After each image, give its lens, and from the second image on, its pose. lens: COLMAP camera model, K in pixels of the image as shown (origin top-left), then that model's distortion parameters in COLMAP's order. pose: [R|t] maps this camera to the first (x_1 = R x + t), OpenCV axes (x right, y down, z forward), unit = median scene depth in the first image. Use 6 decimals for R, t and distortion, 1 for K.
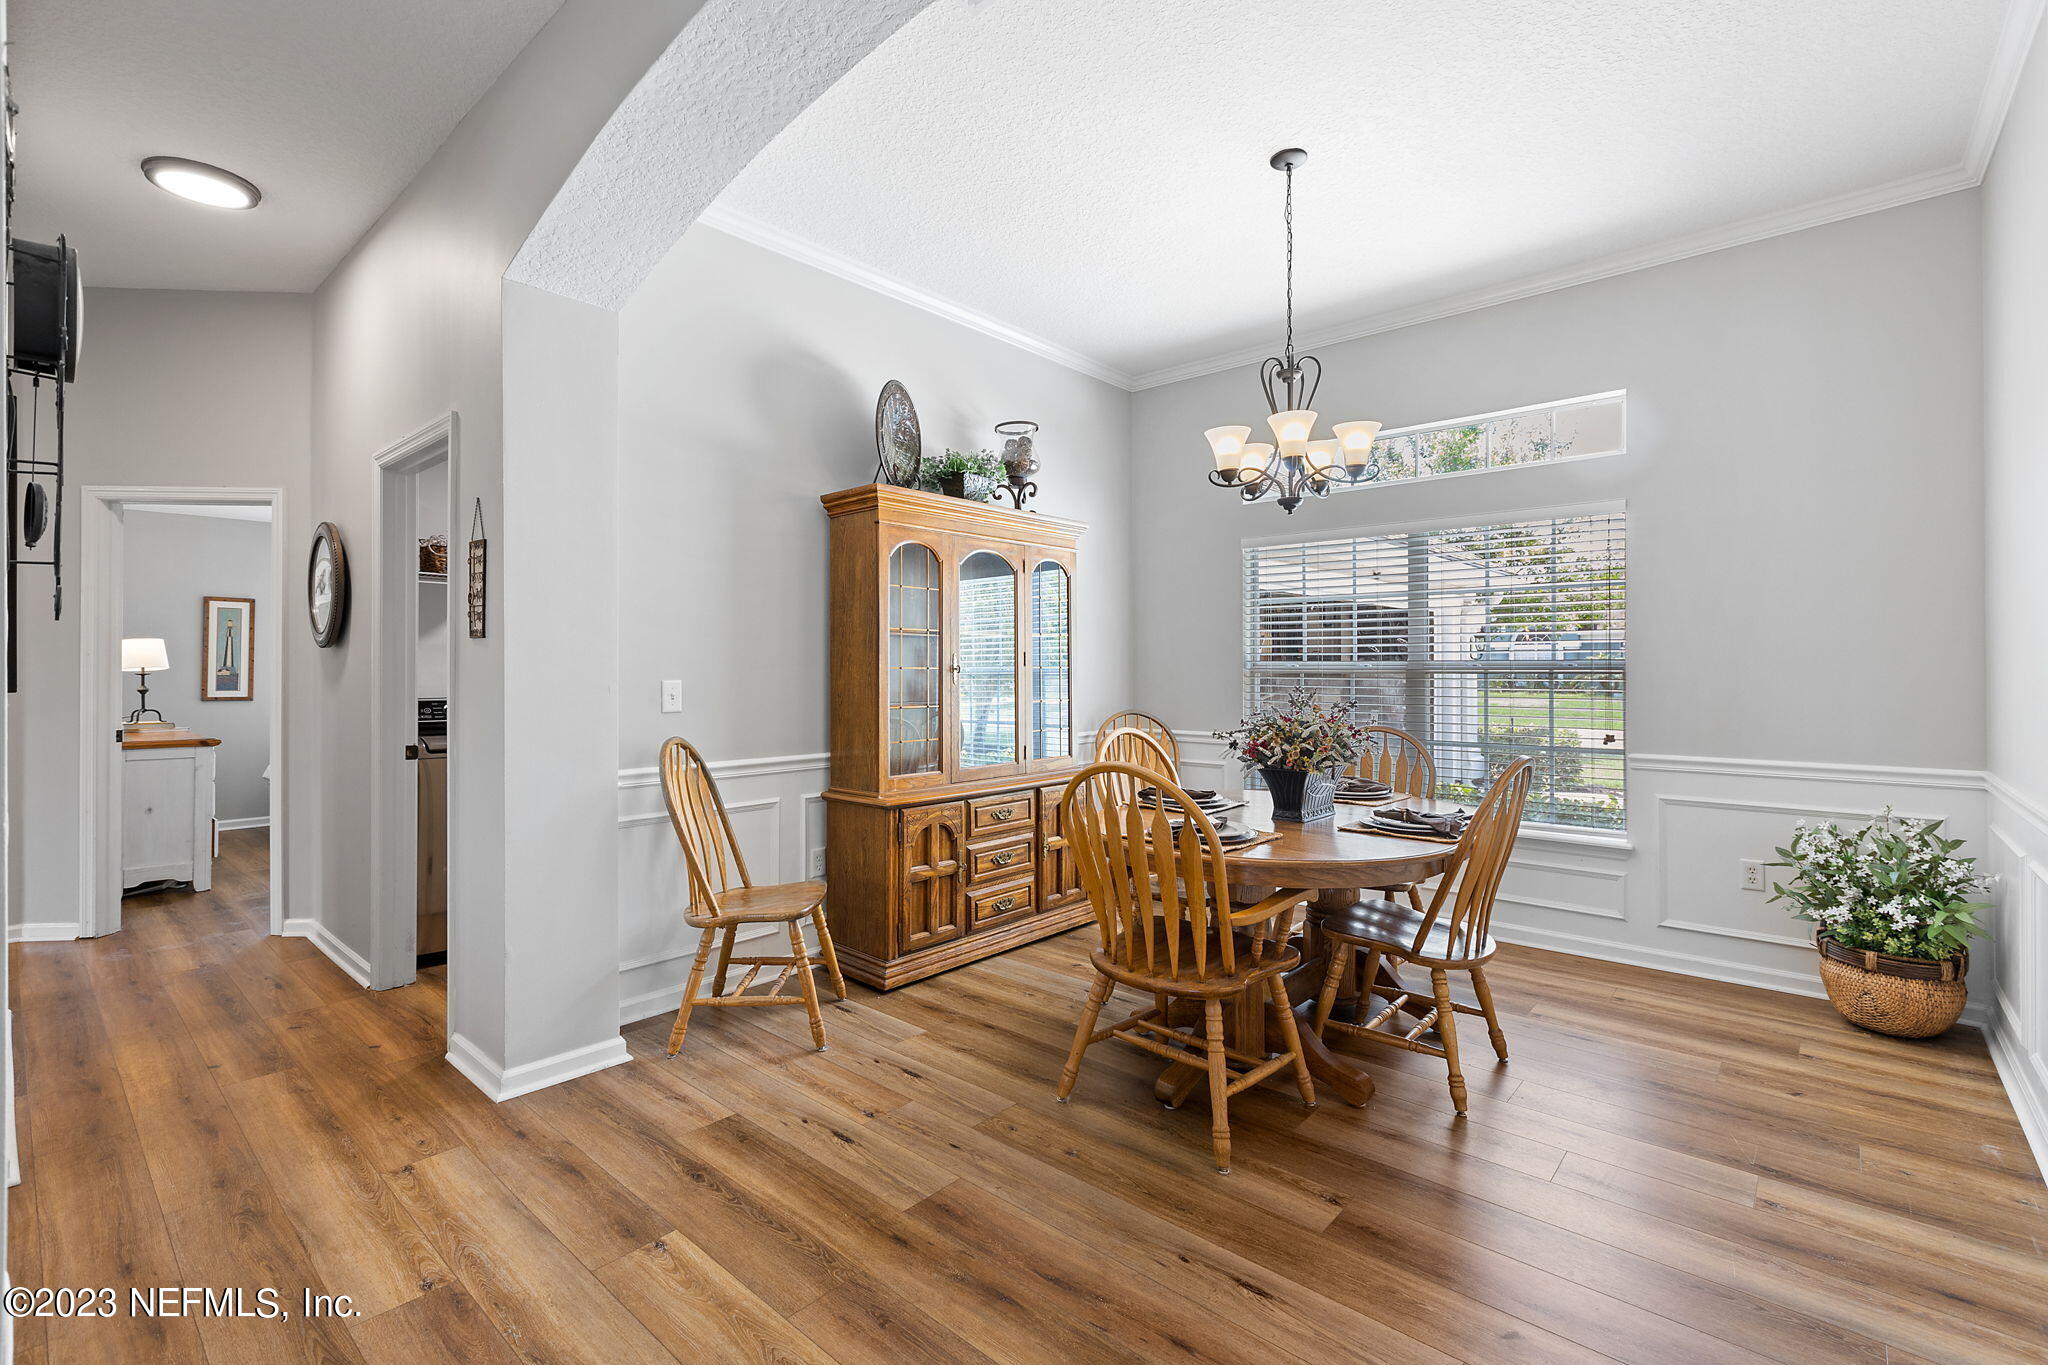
lens RADIAL K [[914.8, 0, 1035.8], [0, 914.8, 670.6], [0, 0, 1]] dist [0.001684, 0.000206]
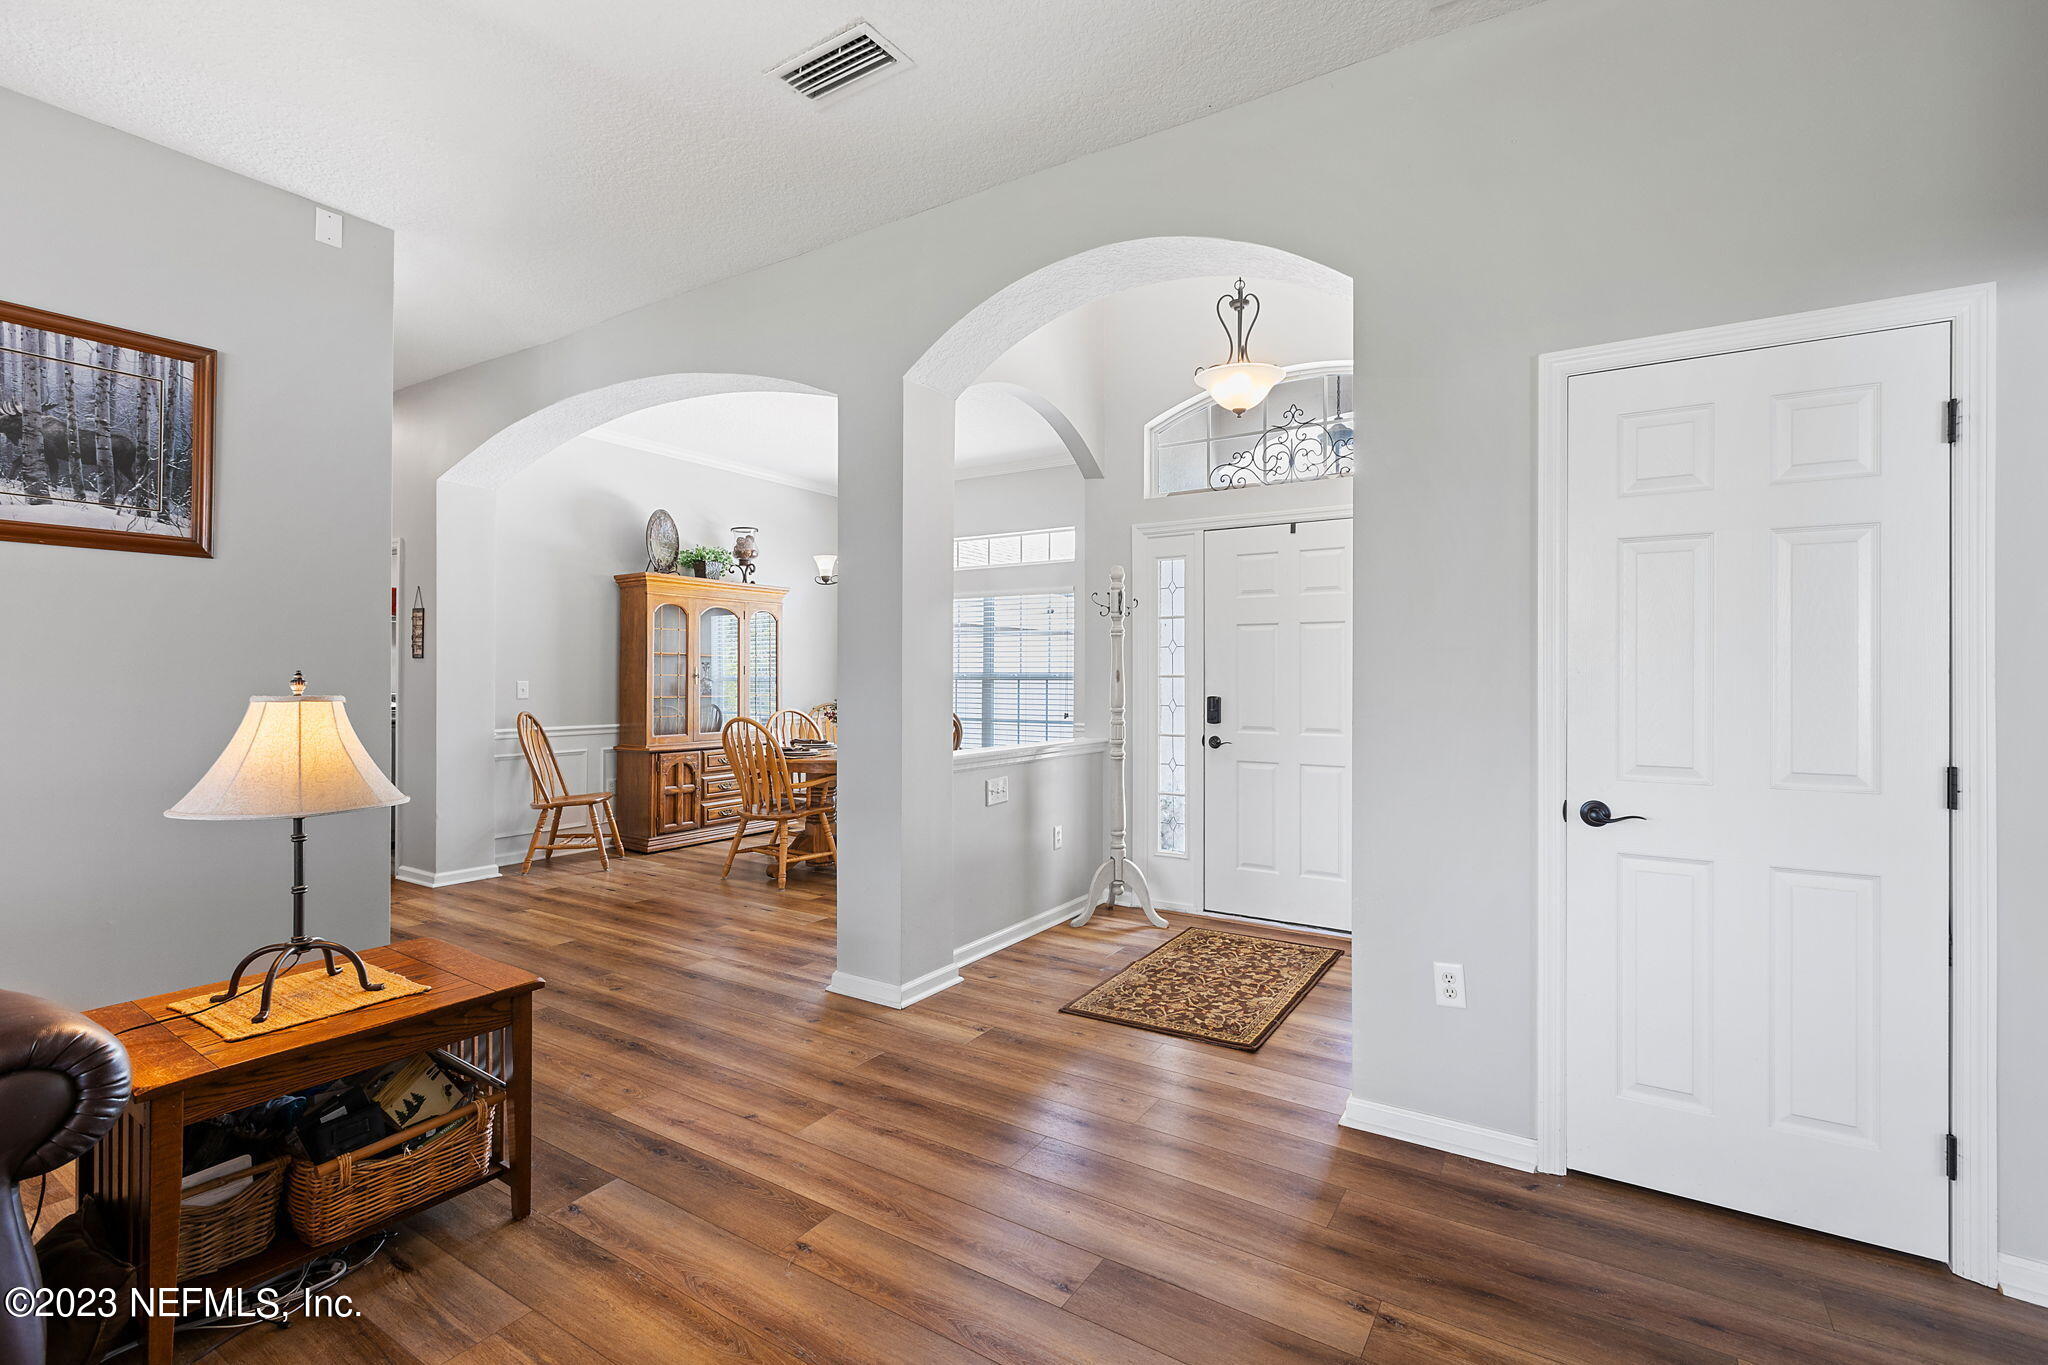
lens RADIAL K [[914.8, 0, 1035.8], [0, 914.8, 670.6], [0, 0, 1]] dist [0.001684, 0.000206]
pose [[0.987970, 0.004978, 0.154567, 0.299573], [-0.003389, 0.999939, -0.010541, 0.004998], [-0.154610, 0.009891, 0.987926, -0.874312]]
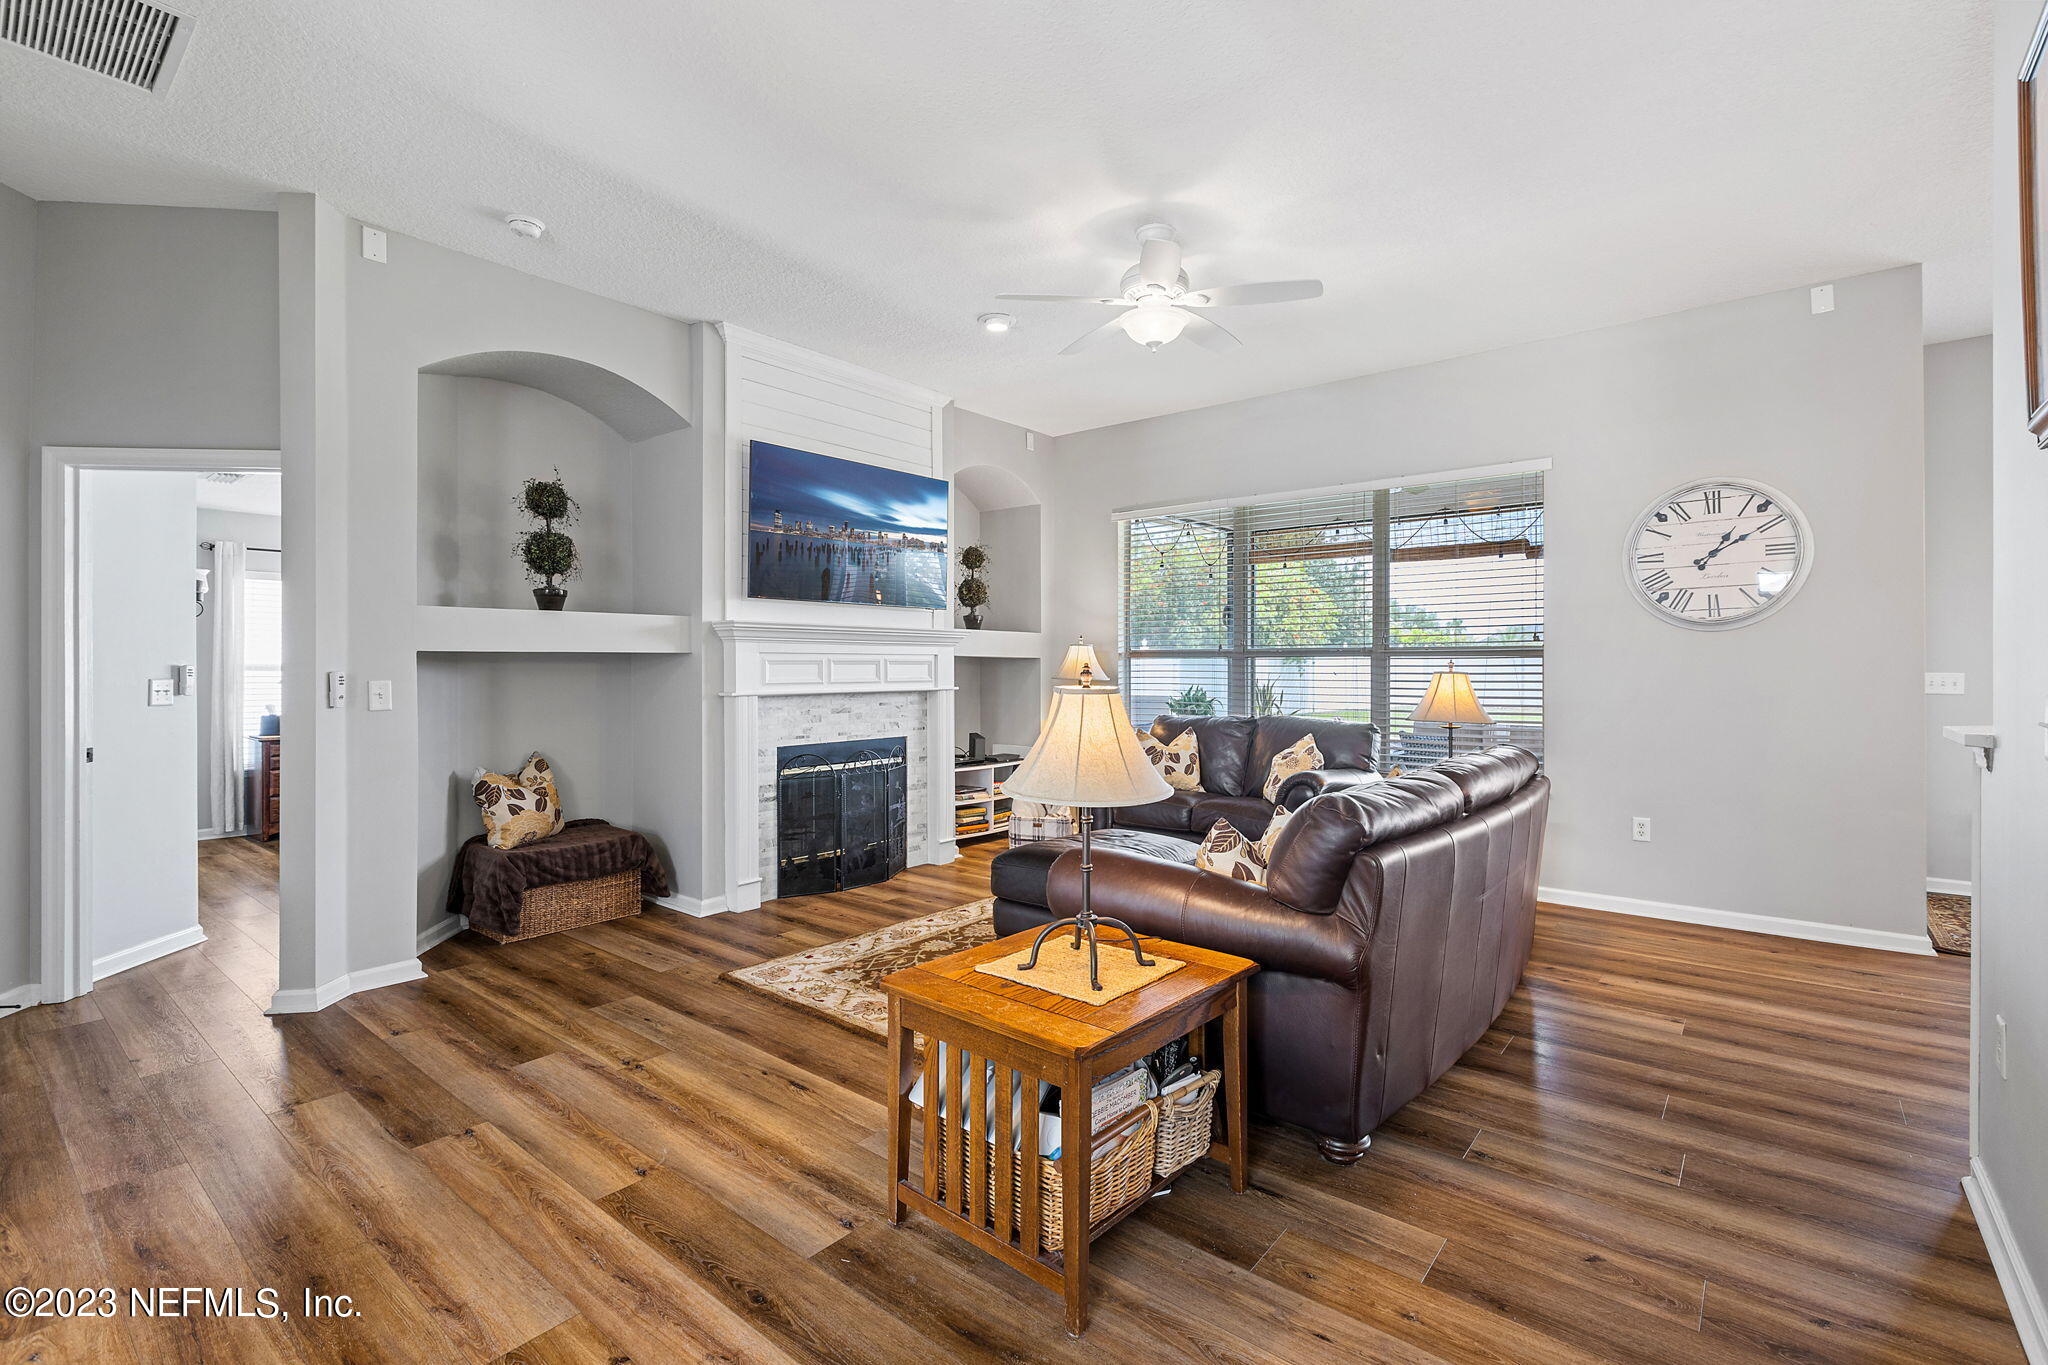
lens RADIAL K [[928.1, 0, 1029.5], [0, 928.1, 662.4], [0, 0, 1]] dist [0.001422, 0.019811]
pose [[-0.999588, 0.005519, -0.028163, 0.001053], [0.005167, 0.999908, 0.012558, -0.007398], [0.028229, 0.012407, -0.999524, 0.329111]]
